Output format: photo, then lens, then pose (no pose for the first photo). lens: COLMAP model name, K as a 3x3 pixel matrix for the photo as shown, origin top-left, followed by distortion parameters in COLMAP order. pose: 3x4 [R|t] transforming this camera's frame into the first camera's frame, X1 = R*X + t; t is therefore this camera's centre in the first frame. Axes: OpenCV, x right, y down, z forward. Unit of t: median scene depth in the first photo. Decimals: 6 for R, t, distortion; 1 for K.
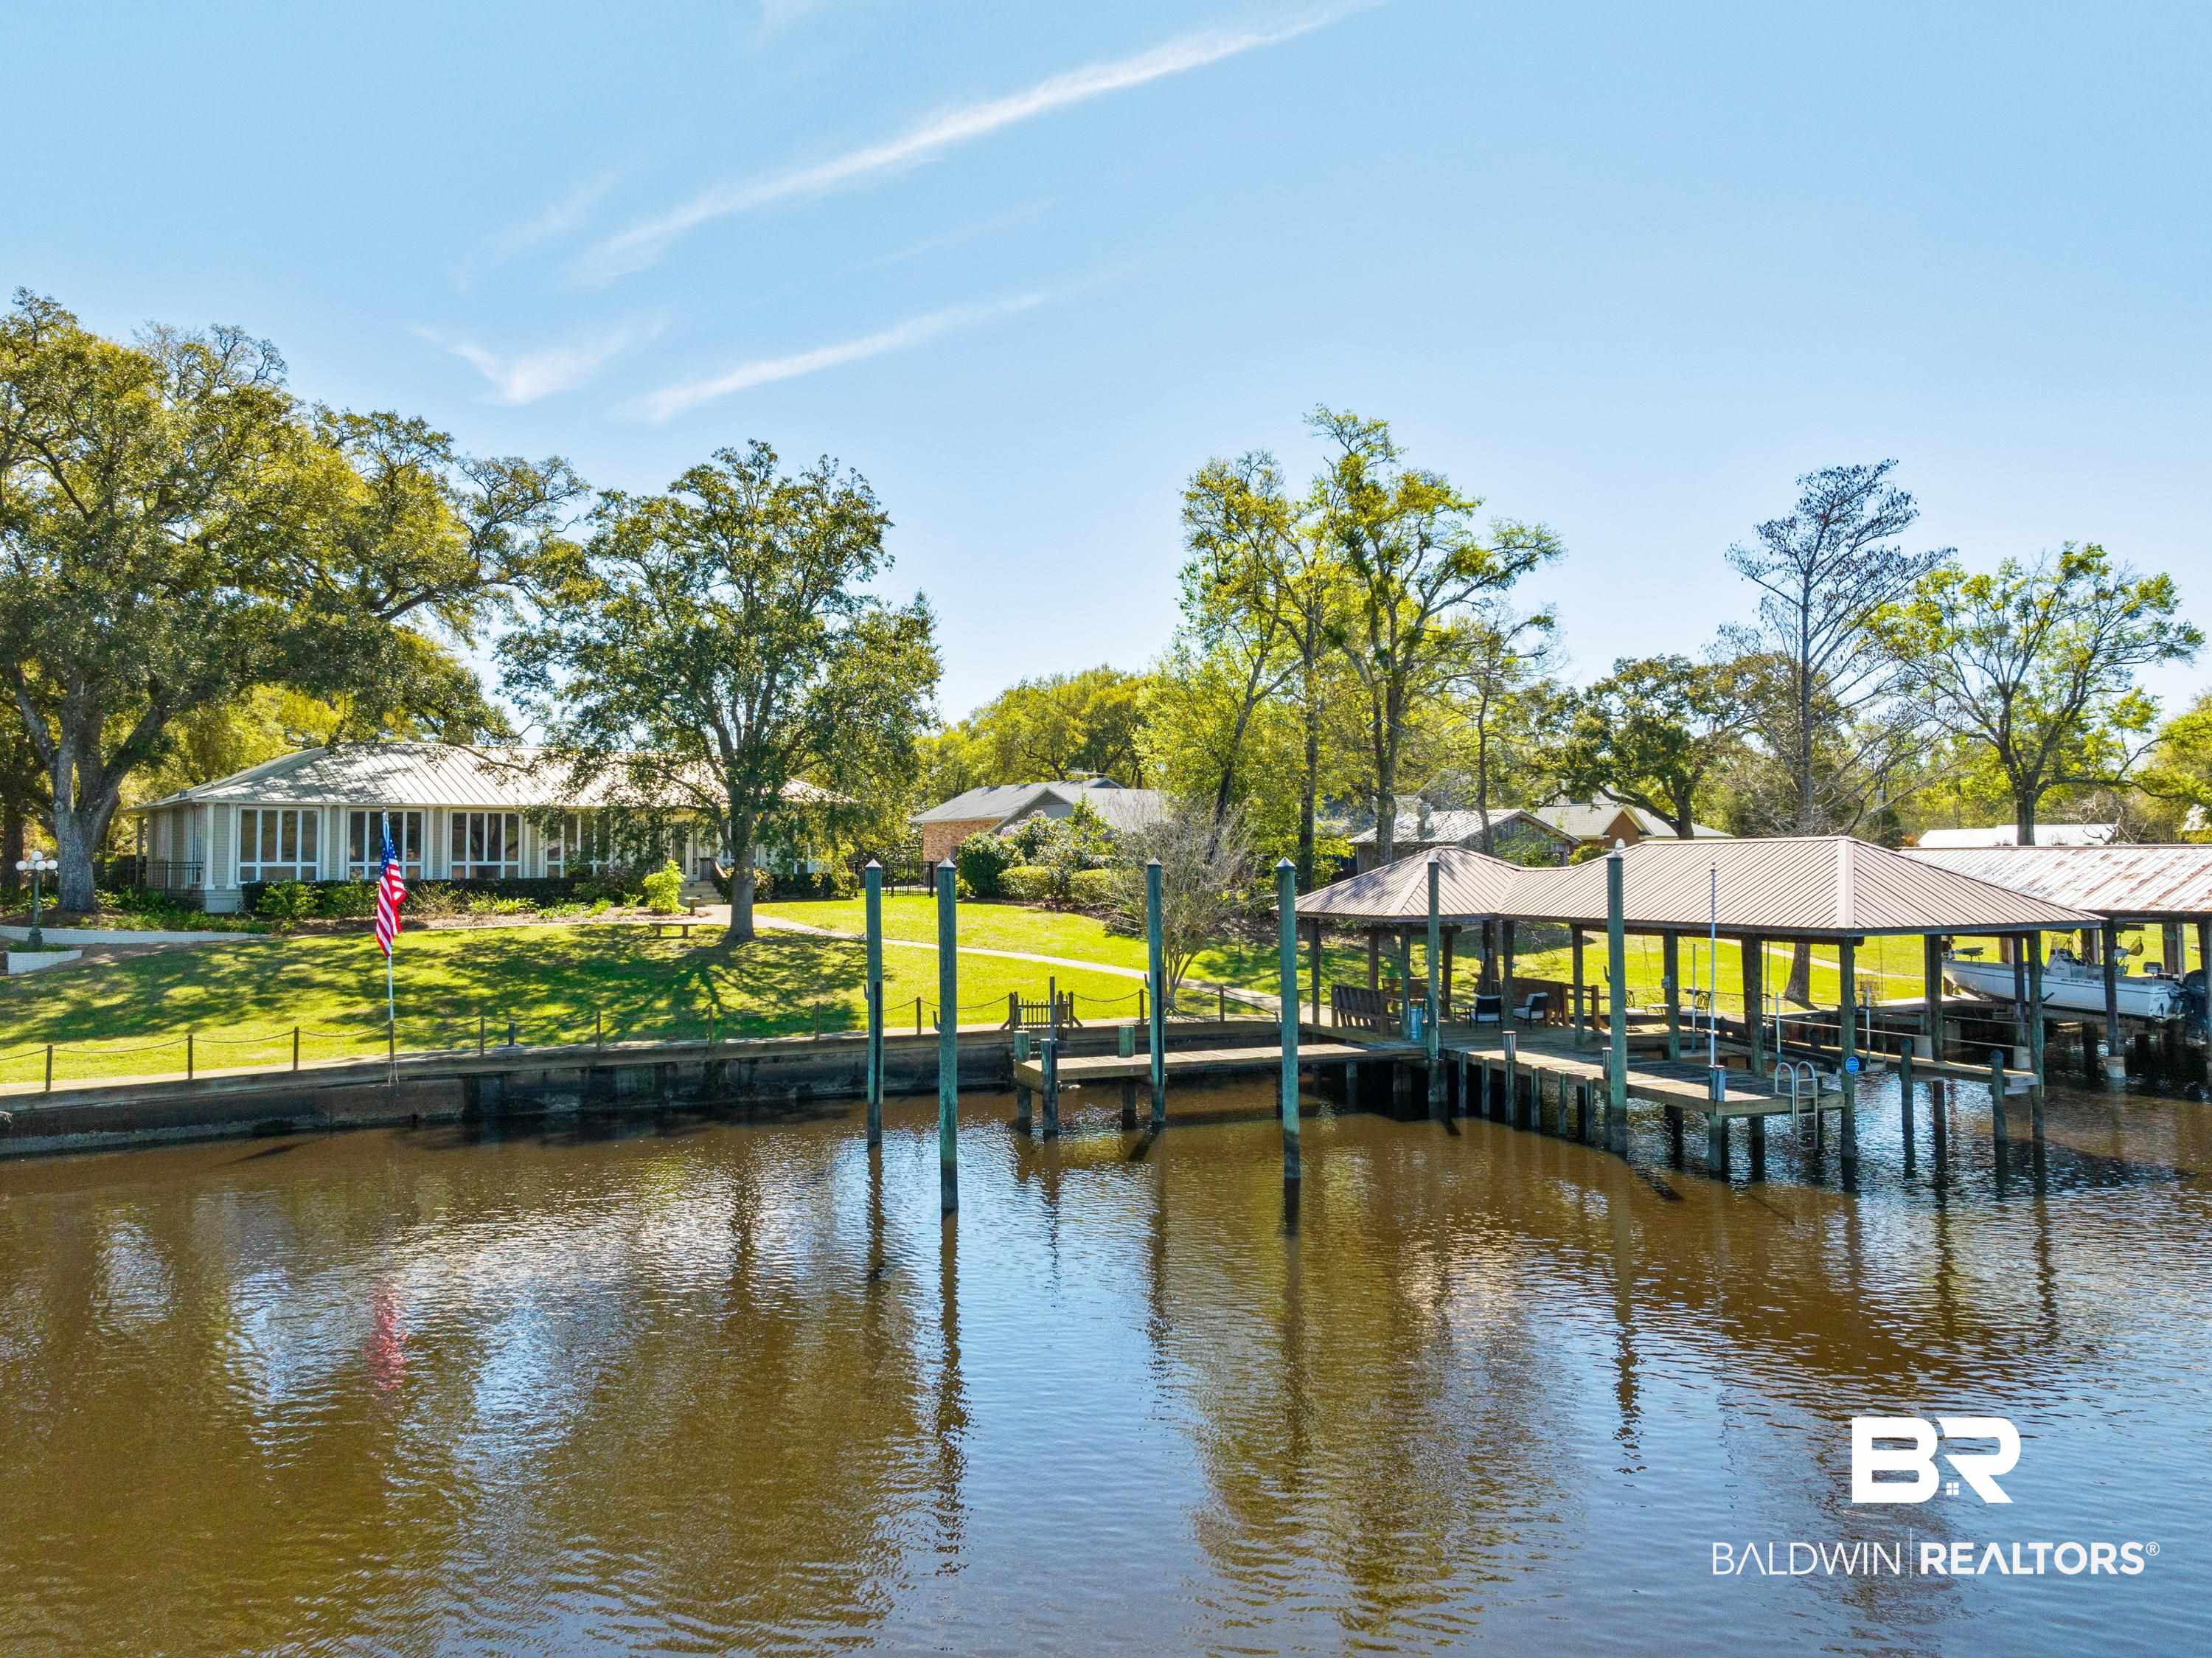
lens RADIAL K [[1581.8, 0, 1106.0], [0, 1581.8, 829.0], [0, 0, 1]] dist [0.088468, -0.166129]
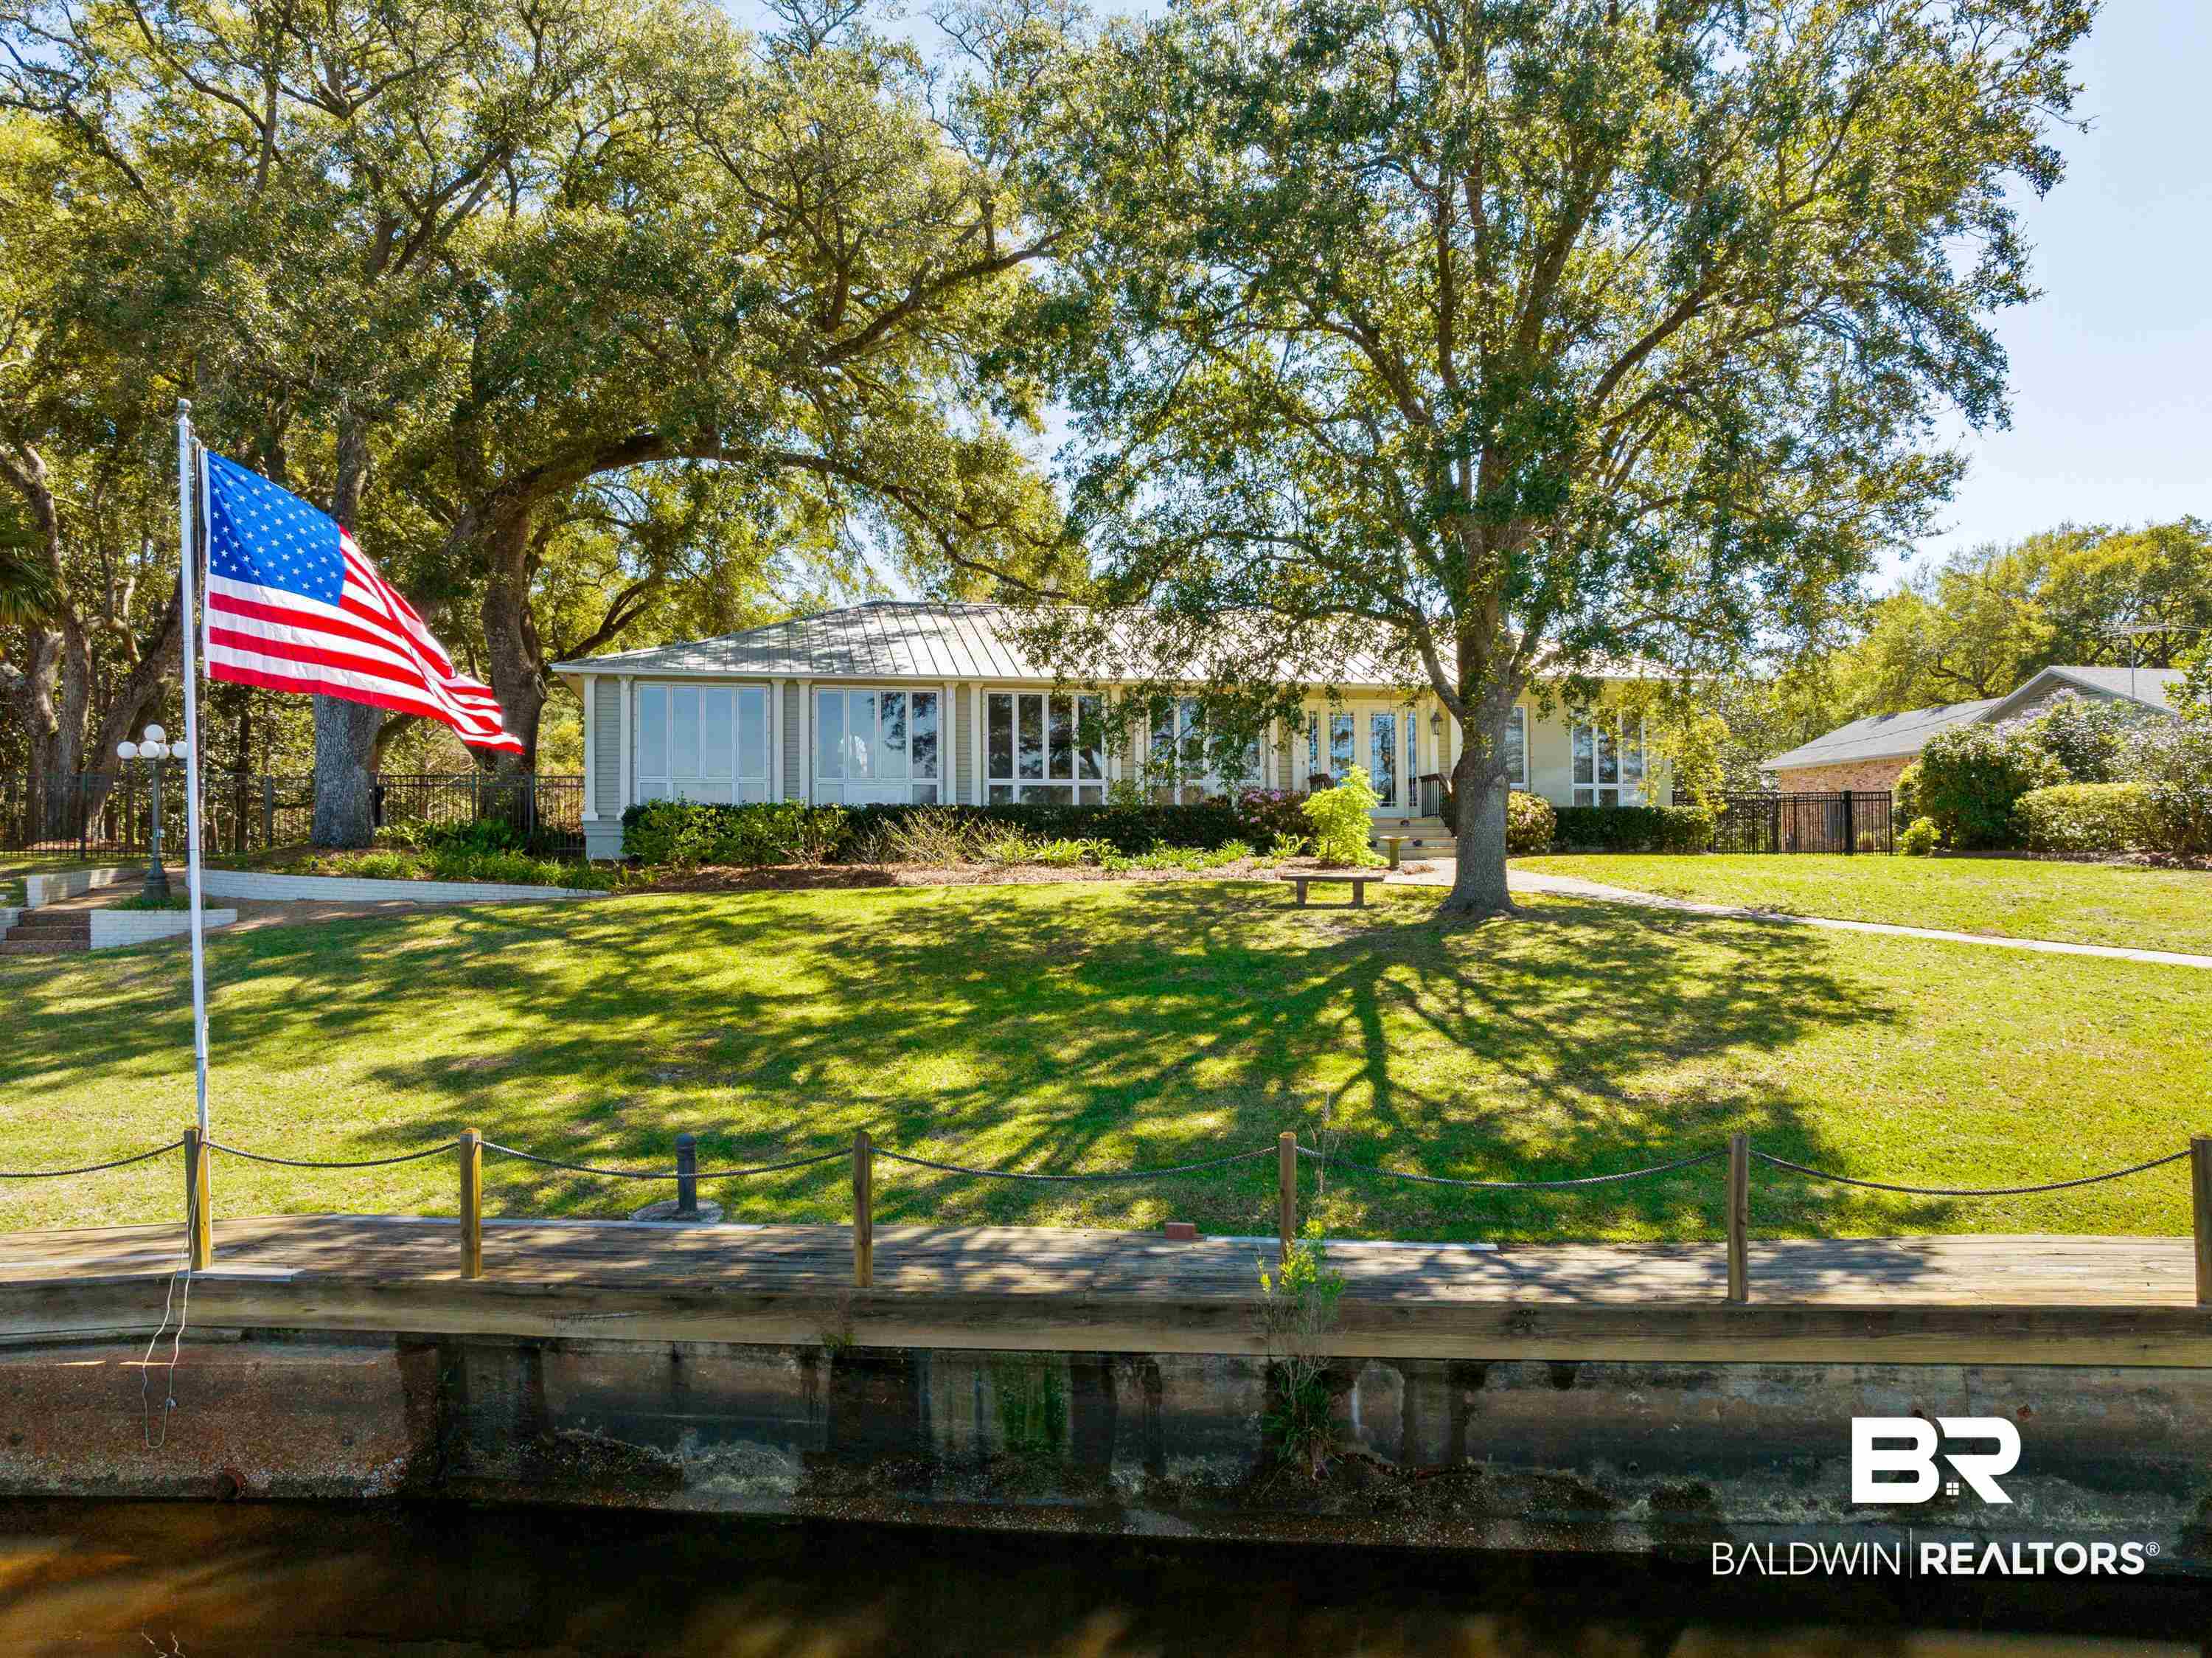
lens RADIAL K [[1581.8, 0, 1106.0], [0, 1581.8, 829.0], [0, 0, 1]] dist [0.088468, -0.166129]
pose [[0.886644, -0.016697, -0.462151, -0.114353], [0.014668, 0.999861, -0.007981, 0.047957], [0.462220, 0.000297, 0.886765, 0.551333]]
